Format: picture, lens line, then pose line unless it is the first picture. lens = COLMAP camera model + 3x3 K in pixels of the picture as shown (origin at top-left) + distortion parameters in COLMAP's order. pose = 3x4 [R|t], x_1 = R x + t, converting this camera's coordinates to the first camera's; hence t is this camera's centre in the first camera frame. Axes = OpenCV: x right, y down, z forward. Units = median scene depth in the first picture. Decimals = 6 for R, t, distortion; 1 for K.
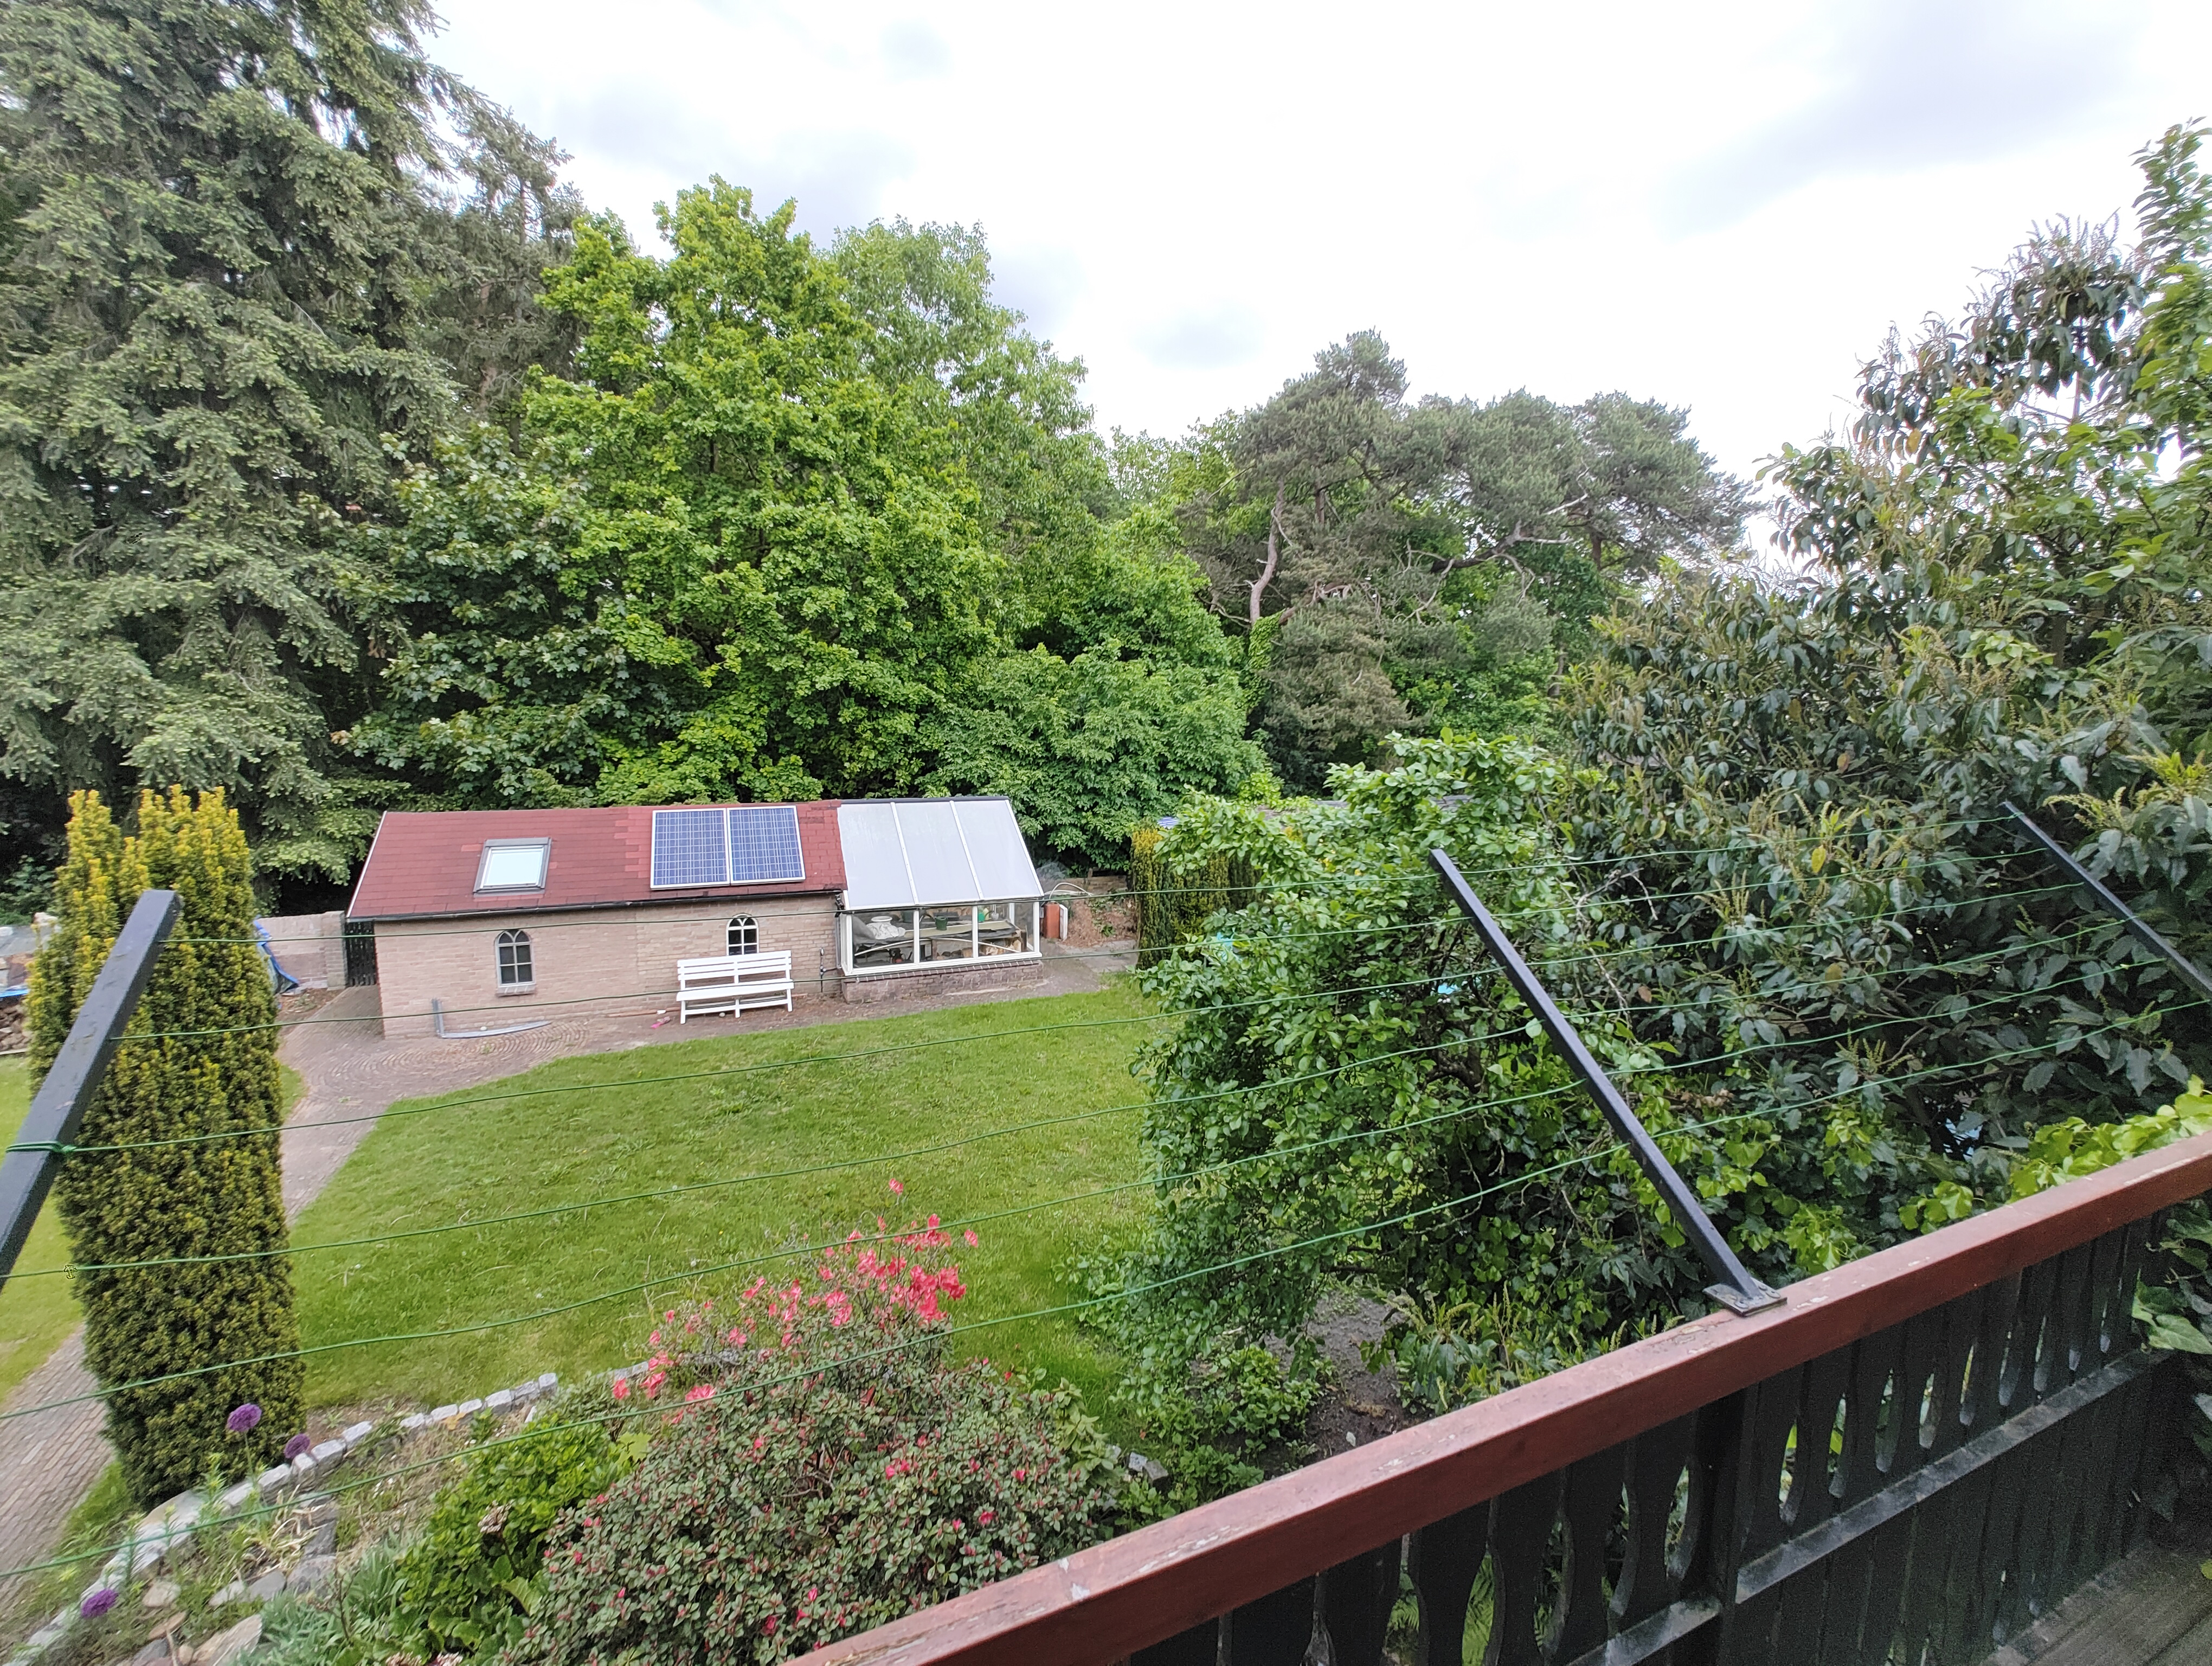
lens RADIAL K [[937.0, 0, 1119.8], [0, 937.0, 838.9], [0, 0, 1]] dist [-0.002919, -0.001507]
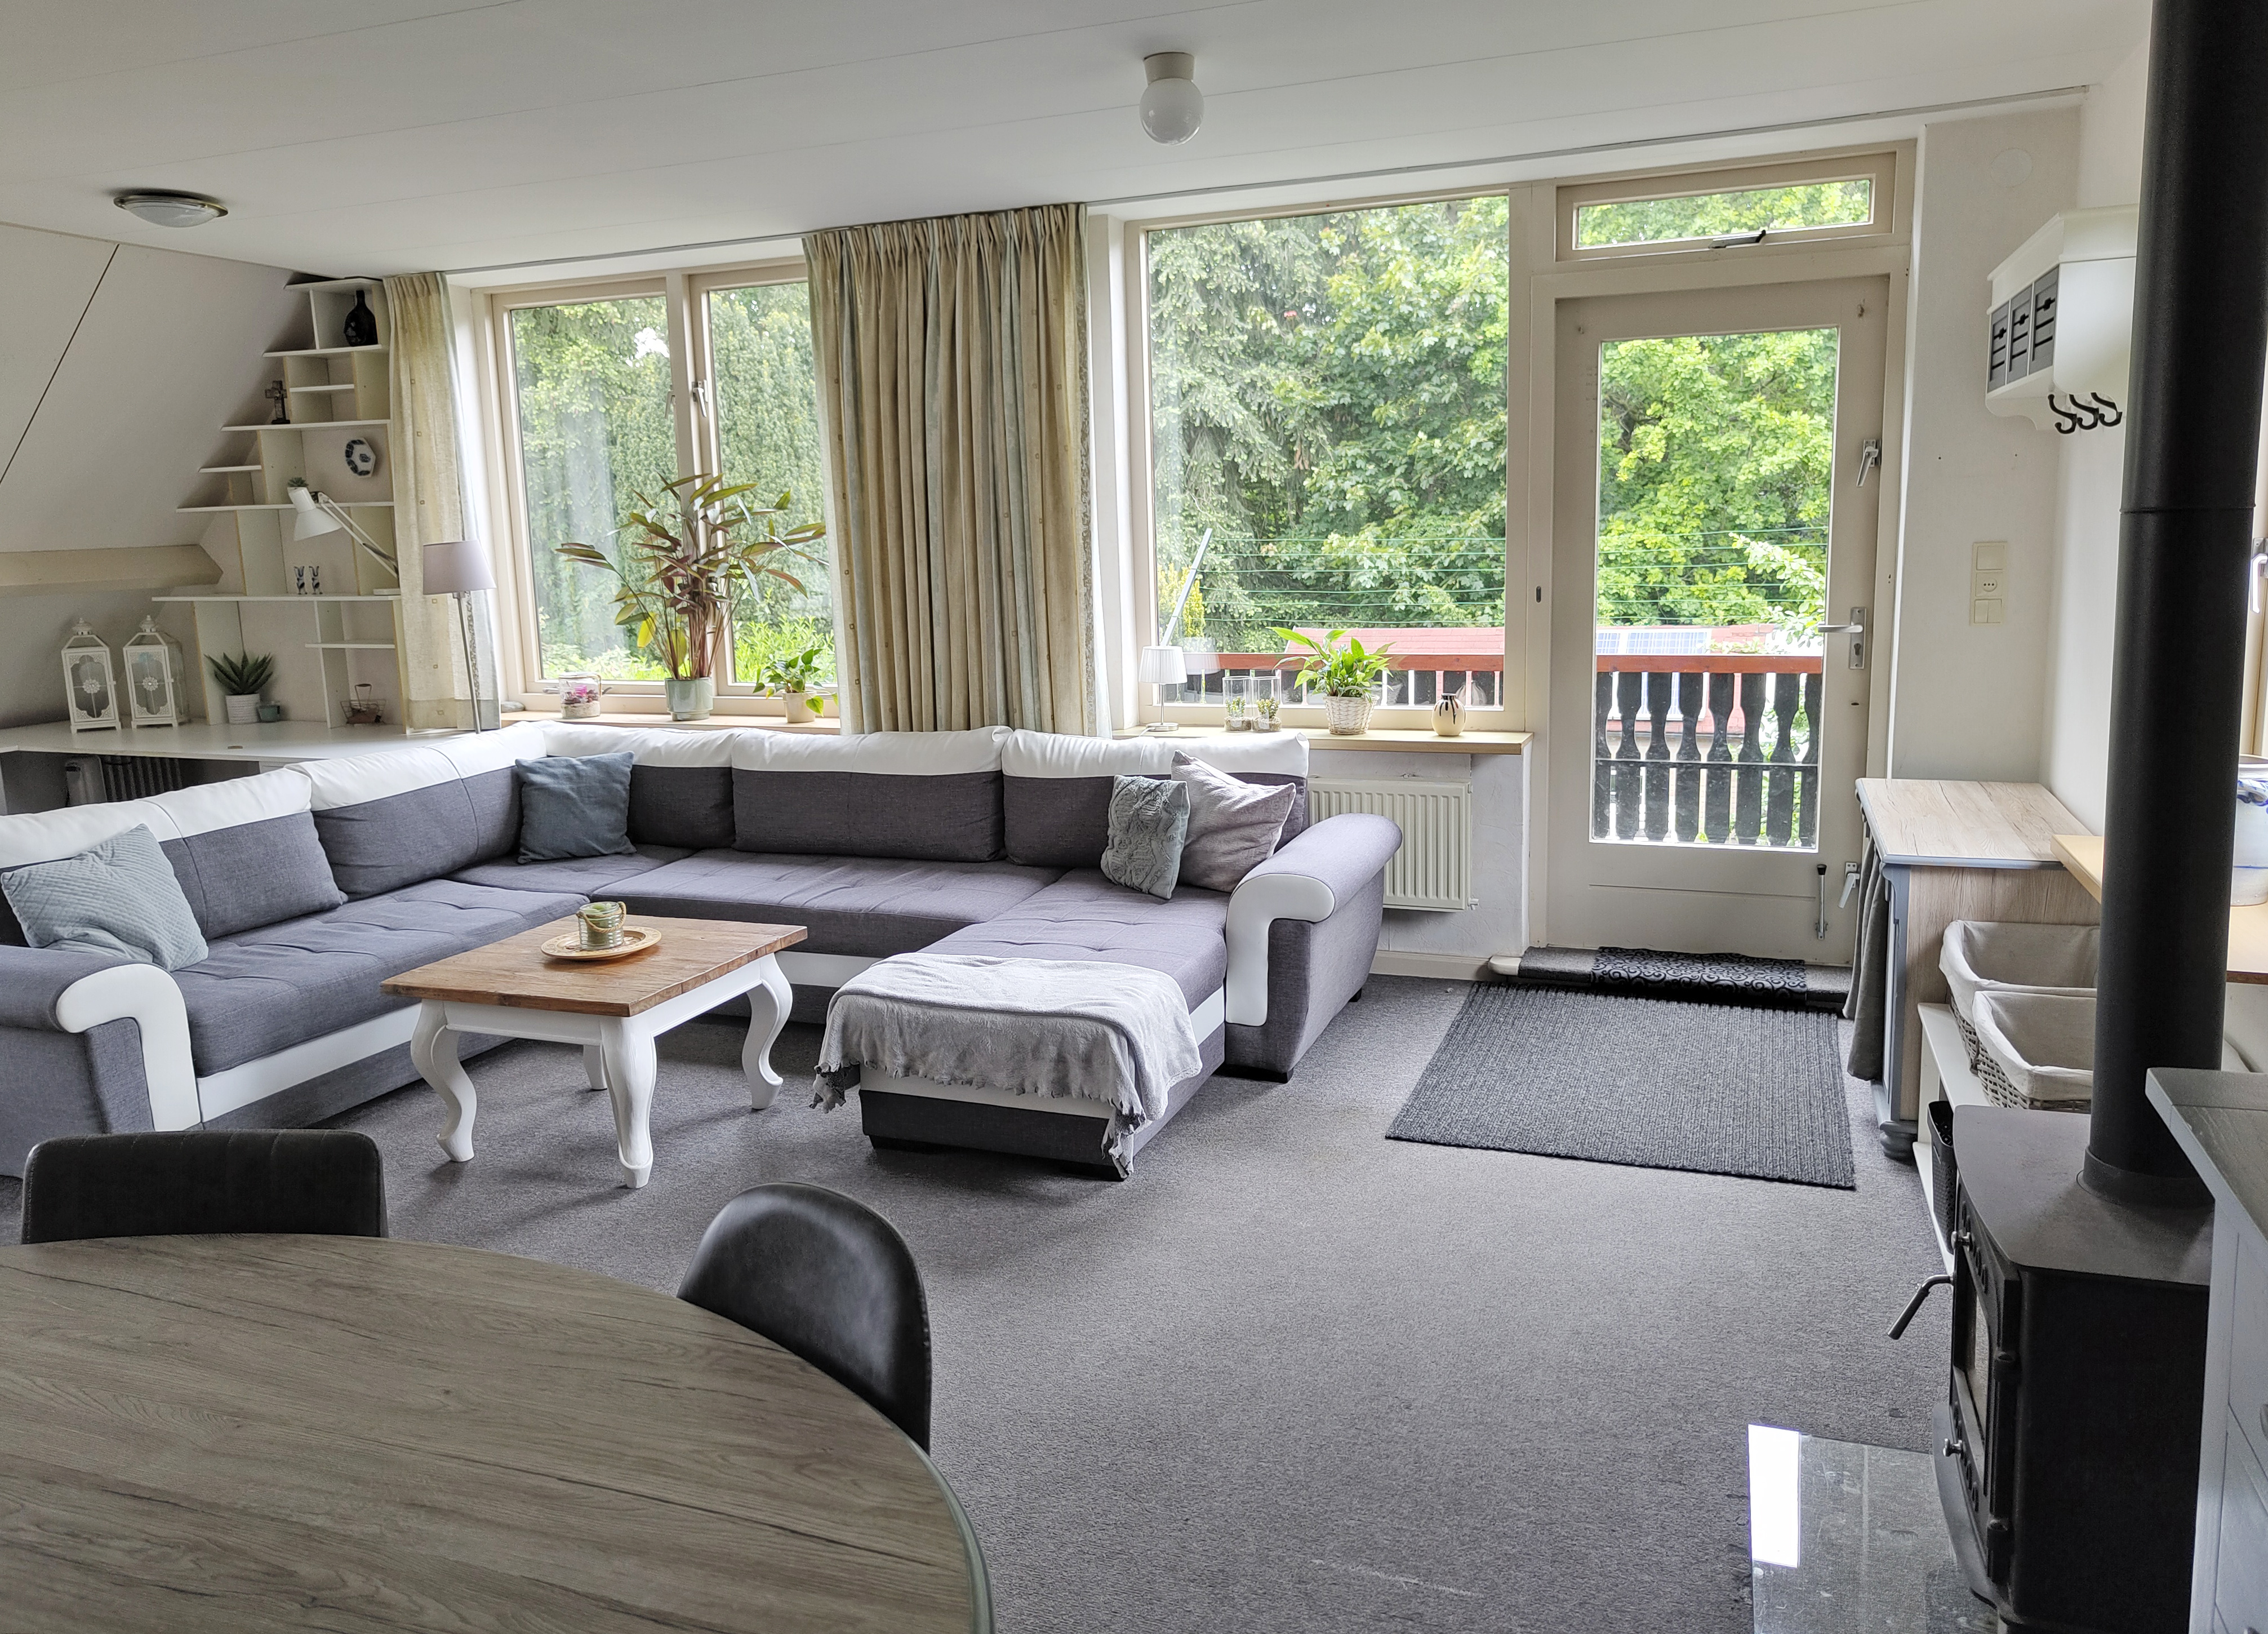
lens RADIAL K [[1606.6, 0, 1141.9], [0, 1606.6, 793.5], [0, 0, 1]] dist [0.010846, -0.008730]
pose [[0.711160, 0.078822, -0.698598, 0.250145], [-0.056403, 0.996889, 0.055060, 0.052401], [0.700764, 0.000247, 0.713393, -0.270423]]
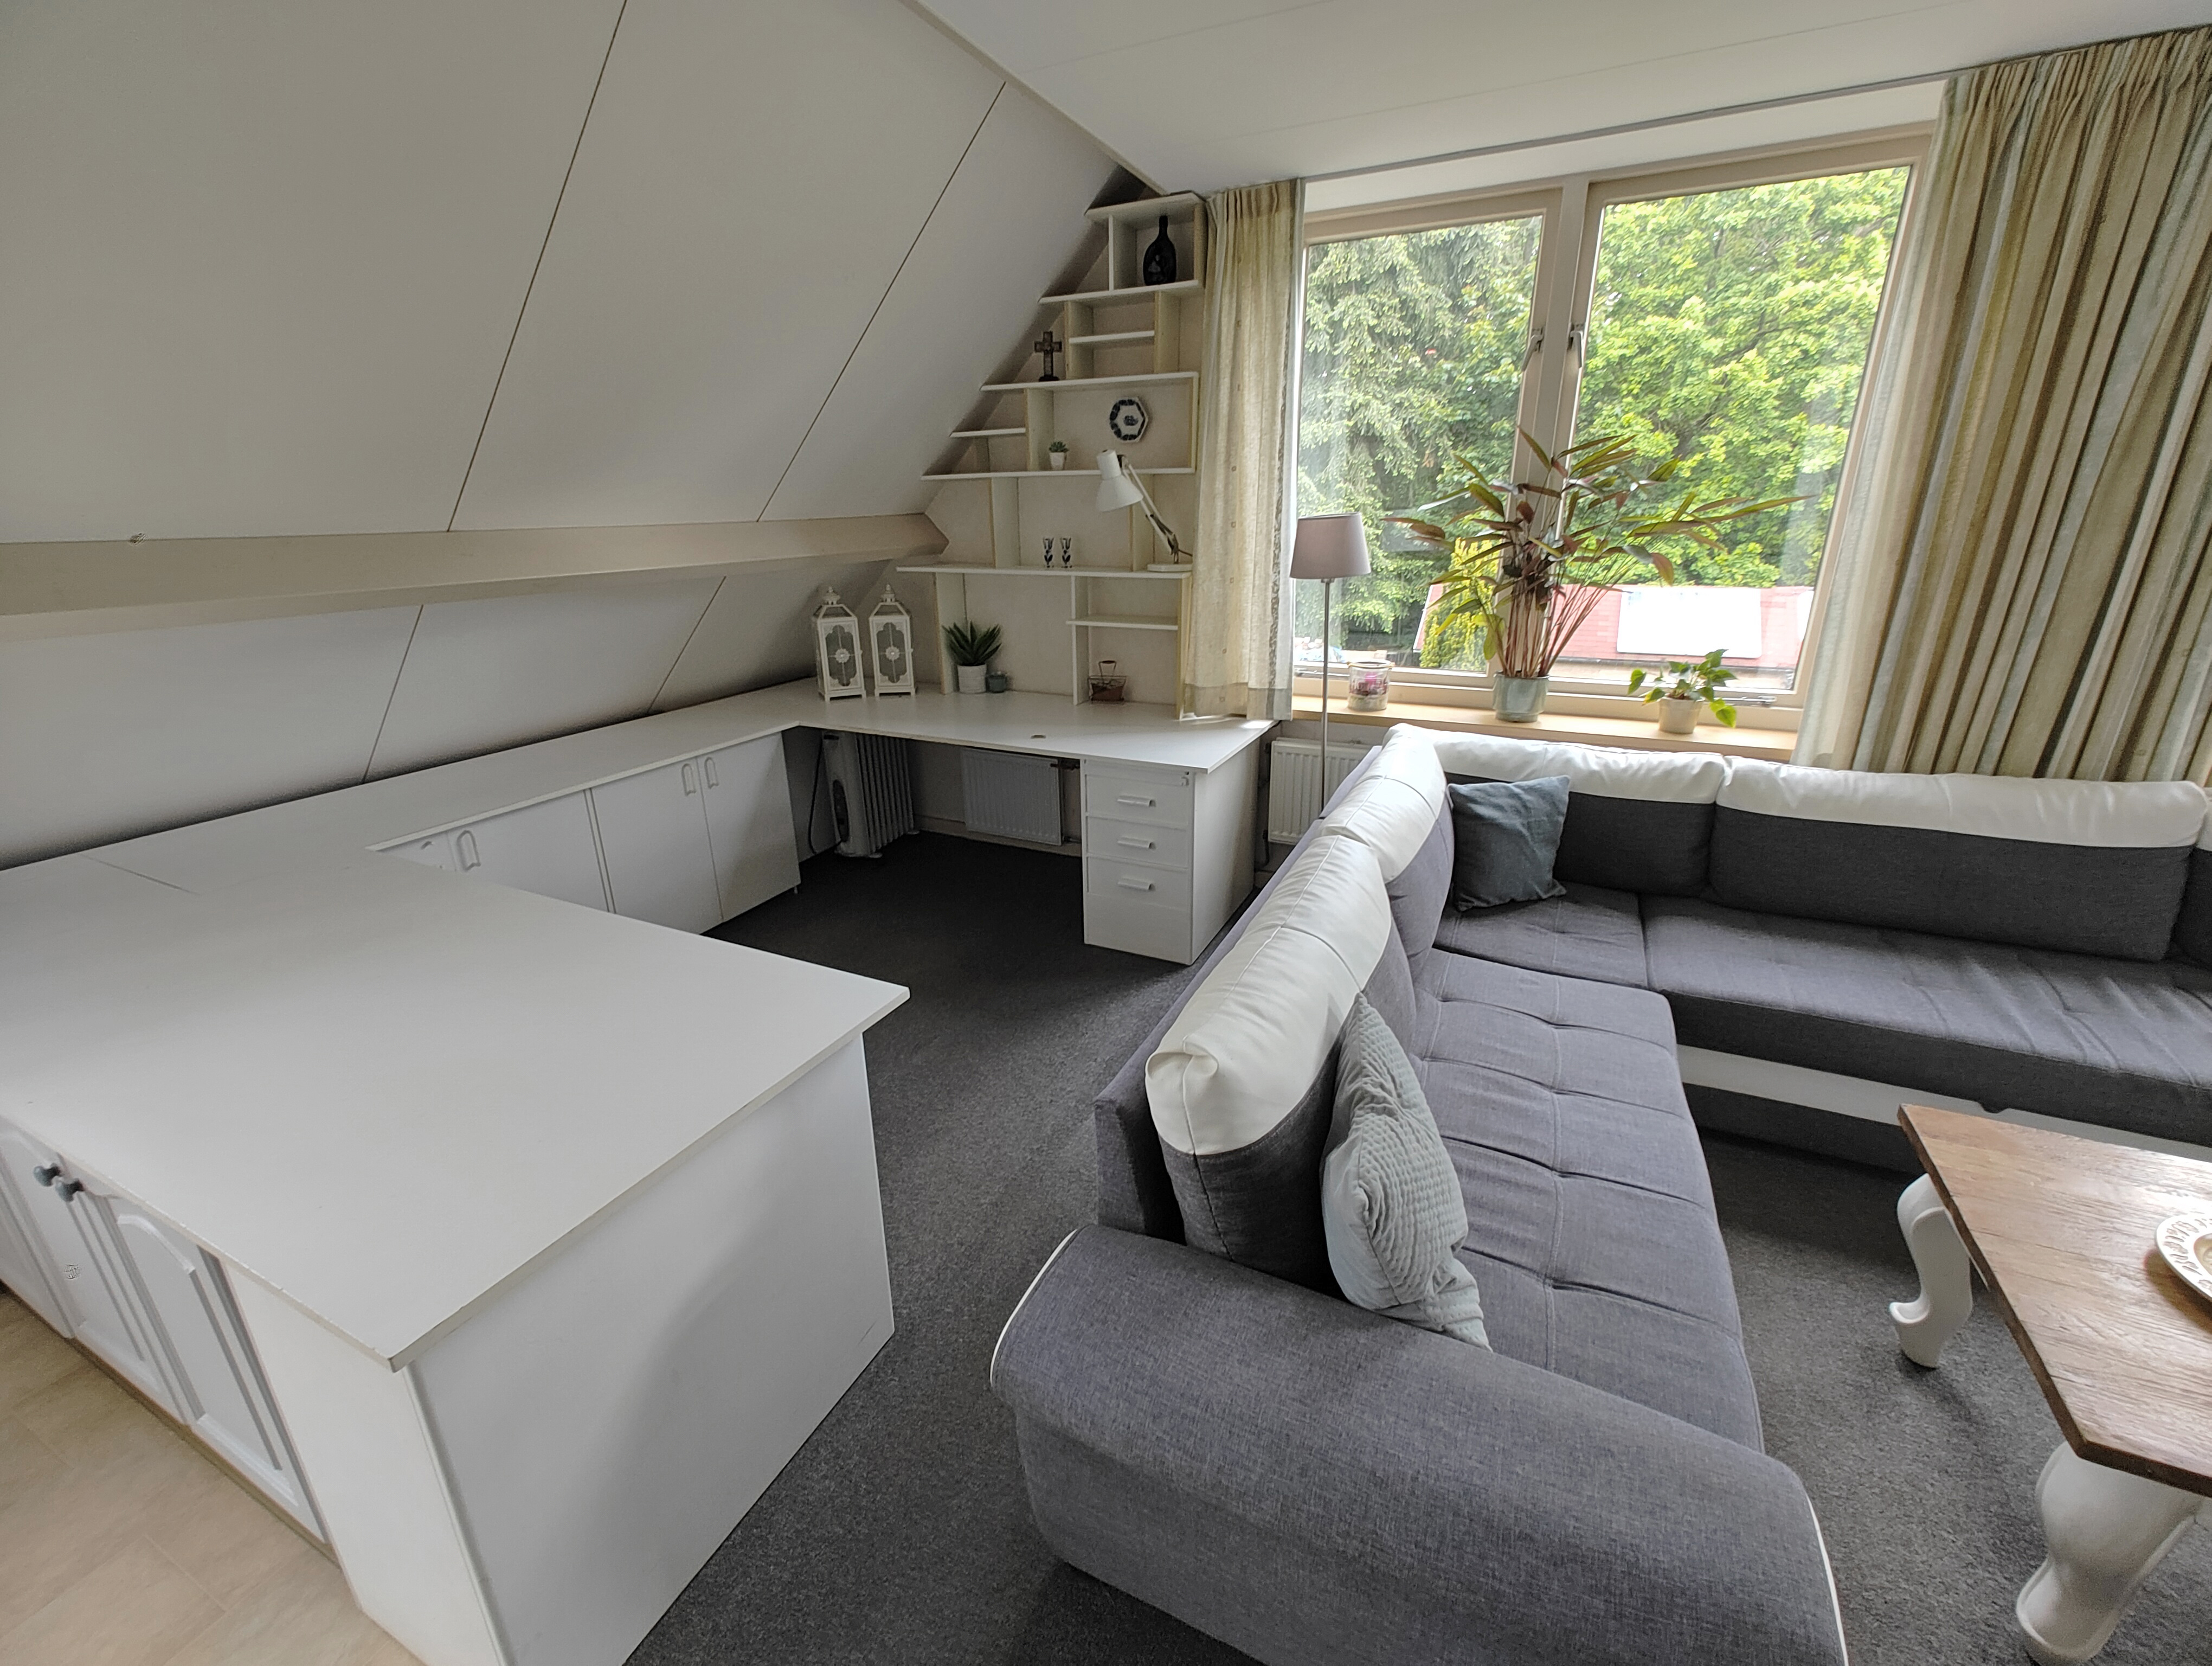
lens RADIAL K [[937.0, 0, 1107.7], [0, 937.0, 822.6], [0, 0, 1]] dist [-0.002919, -0.001507]
pose [[0.645781, 0.216731, -0.732116, 0.017530], [-0.077719, 0.972545, 0.219352, 0.046524], [0.759556, -0.084754, 0.644896, -0.273837]]
